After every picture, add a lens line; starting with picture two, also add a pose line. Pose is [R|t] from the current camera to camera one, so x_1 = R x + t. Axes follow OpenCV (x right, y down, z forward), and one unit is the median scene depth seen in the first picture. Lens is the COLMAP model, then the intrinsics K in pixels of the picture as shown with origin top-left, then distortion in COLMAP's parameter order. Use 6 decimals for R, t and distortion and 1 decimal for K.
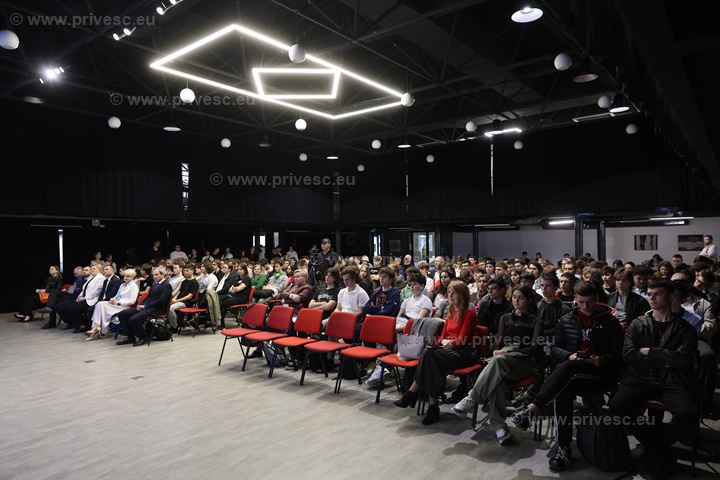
lens RADIAL K [[479.2, 0, 362.9], [0, 479.2, 241.6], [0, 0, 1]] dist [-0.006005, -0.000879]
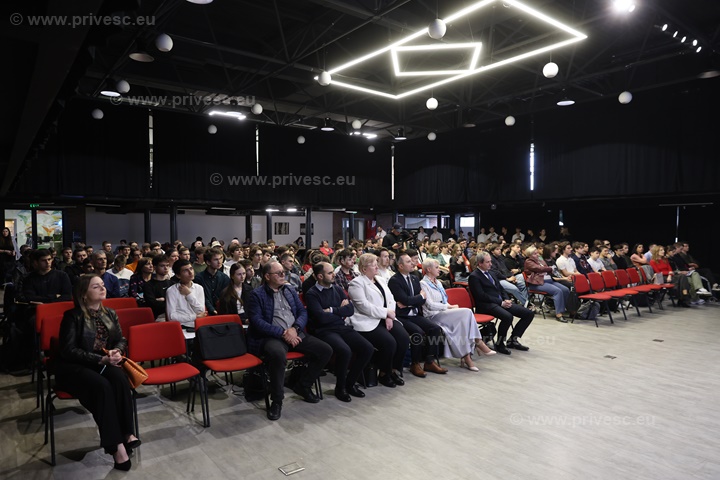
lens RADIAL K [[479.5, 0, 362.1], [0, 479.5, 242.8], [0, 0, 1]] dist [-0.009435, 0.003587]
pose [[0.249175, -0.013353, 0.968366, -0.658227], [-0.014578, 0.999740, 0.017537, 0.016070], [-0.968349, -0.018486, 0.248916, 0.528833]]
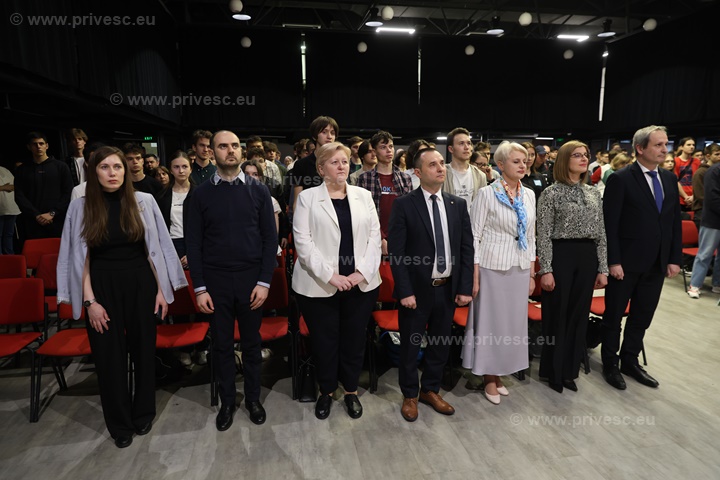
lens RADIAL K [[479.5, 0, 362.1], [0, 479.5, 242.8], [0, 0, 1]] dist [-0.009435, 0.003587]
pose [[0.669615, -0.114080, 0.733895, -0.487023], [-0.015469, 0.985777, 0.167348, 0.013331], [-0.742547, -0.123411, 0.658326, 0.455659]]
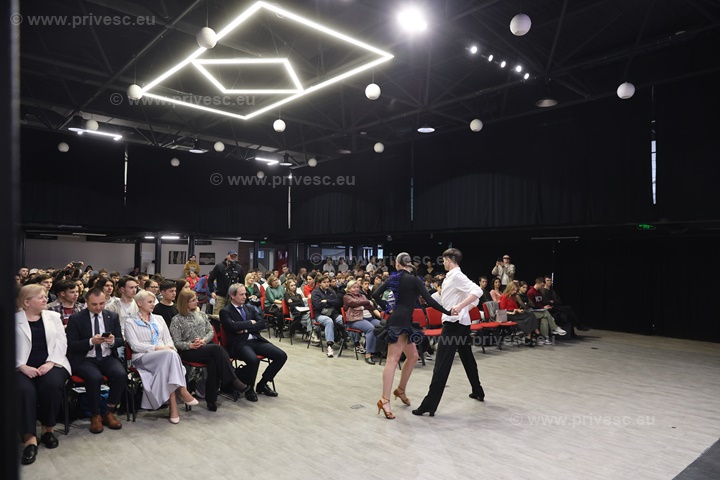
lens RADIAL K [[492.3, 0, 361.1], [0, 492.3, 242.0], [0, 0, 1]] dist [0.001422, -0.000440]
pose [[0.181353, 0.055796, 0.981834, -0.583741], [-0.029043, 0.998258, -0.051365, 0.014114], [-0.982989, -0.019200, 0.182657, 0.368863]]
